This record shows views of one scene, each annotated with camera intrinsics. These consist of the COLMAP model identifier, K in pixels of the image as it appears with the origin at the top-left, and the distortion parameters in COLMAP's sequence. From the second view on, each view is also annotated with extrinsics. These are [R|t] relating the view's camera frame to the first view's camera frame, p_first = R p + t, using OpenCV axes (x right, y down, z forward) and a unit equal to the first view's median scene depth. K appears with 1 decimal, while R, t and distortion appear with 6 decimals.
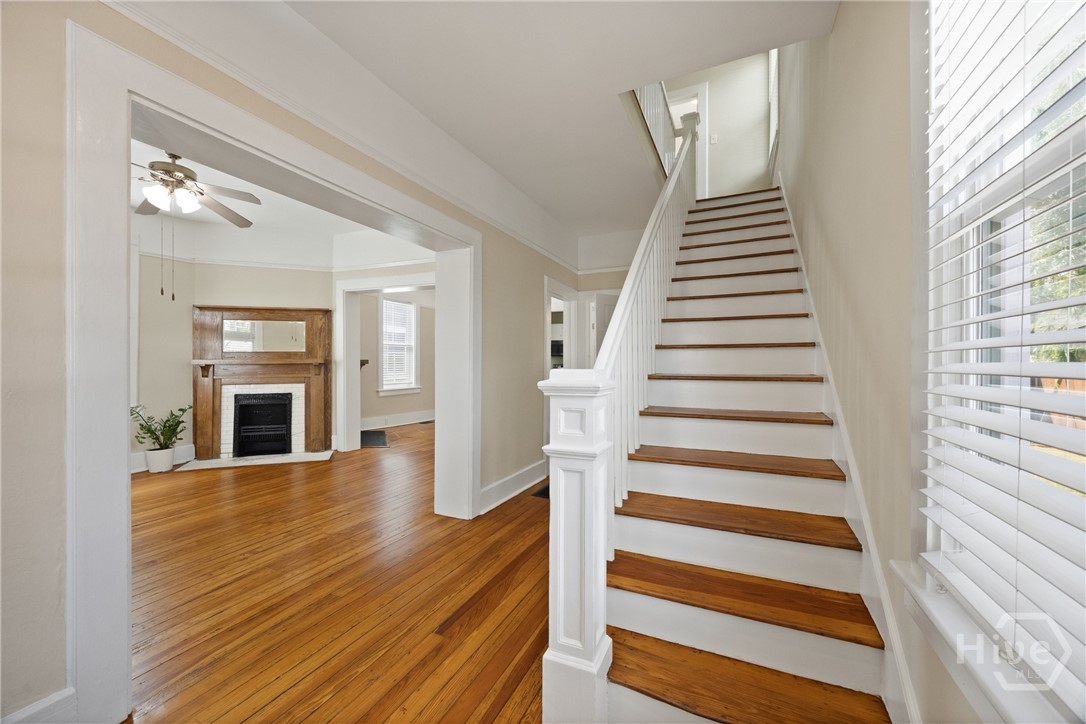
lens RADIAL K [[421.9, 0, 549.4], [0, 421.9, 360.9], [0, 0, 1]] dist [-0.006357, 0.000320]
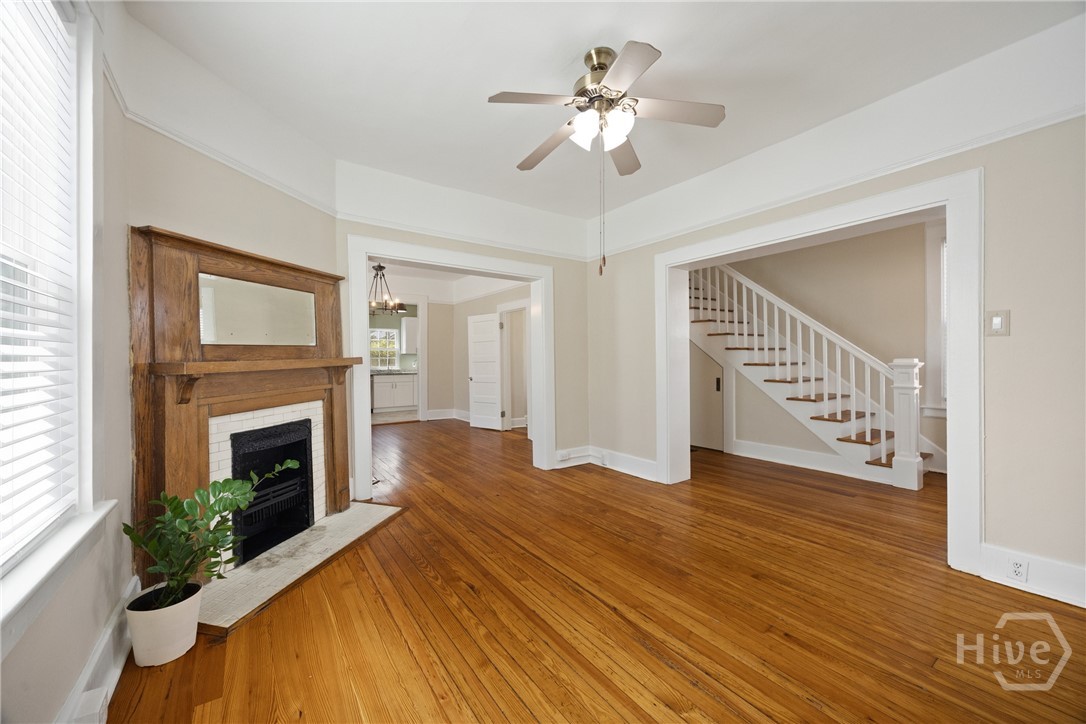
lens RADIAL K [[421.9, 0, 548.8], [0, 421.9, 360.7], [0, 0, 1]] dist [-0.006357, 0.000320]
pose [[0.505572, -0.016897, 0.862619, -1.524353], [0.008249, 0.999857, 0.014751, -0.011689], [-0.862745, -0.000342, 0.505639, 0.713235]]
